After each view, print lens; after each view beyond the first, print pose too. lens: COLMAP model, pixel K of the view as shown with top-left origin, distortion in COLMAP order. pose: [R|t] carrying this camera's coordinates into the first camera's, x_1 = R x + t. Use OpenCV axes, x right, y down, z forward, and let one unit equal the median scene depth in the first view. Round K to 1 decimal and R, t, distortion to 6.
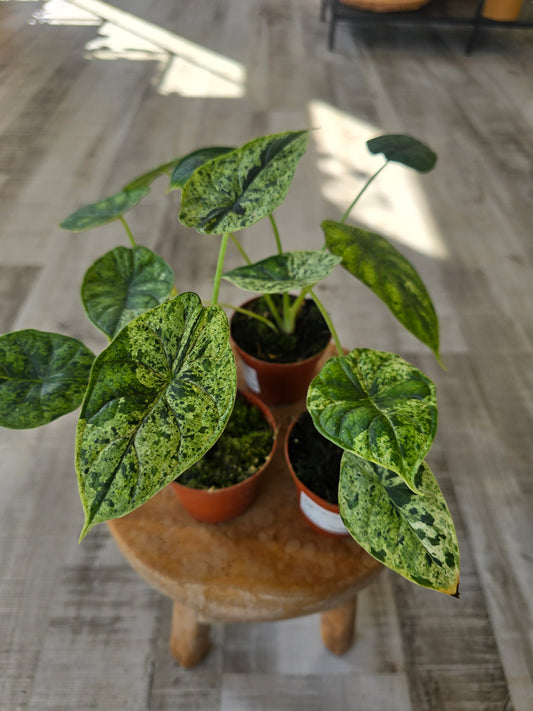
lens RADIAL K [[502.0, 0, 266.5], [0, 502.0, 355.5], [0, 0, 1]] dist [-0.008576, -0.007492]
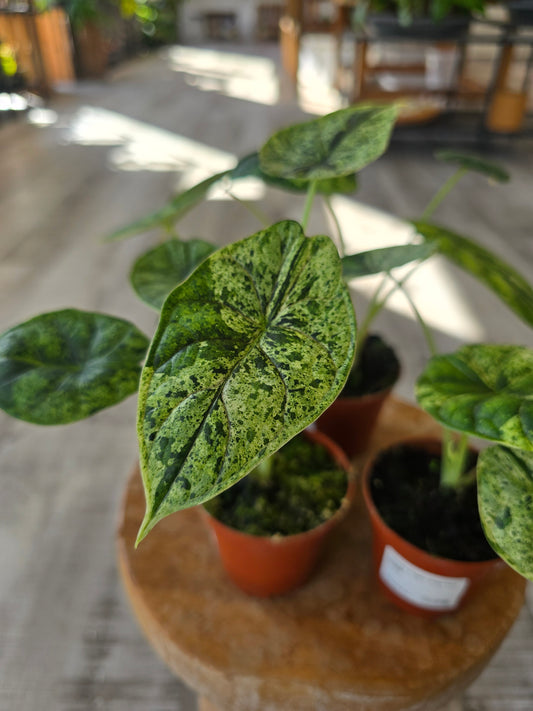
lens RADIAL K [[523.8, 0, 265.7], [0, 523.8, 345.3], [0, 0, 1]] dist [-0.008934, -0.039211]
pose [[0.999503, -0.000532, -0.031520, -0.164164], [-0.005999, 0.978381, -0.206724, 0.235059], [0.030948, 0.206811, 0.977891, 0.243464]]
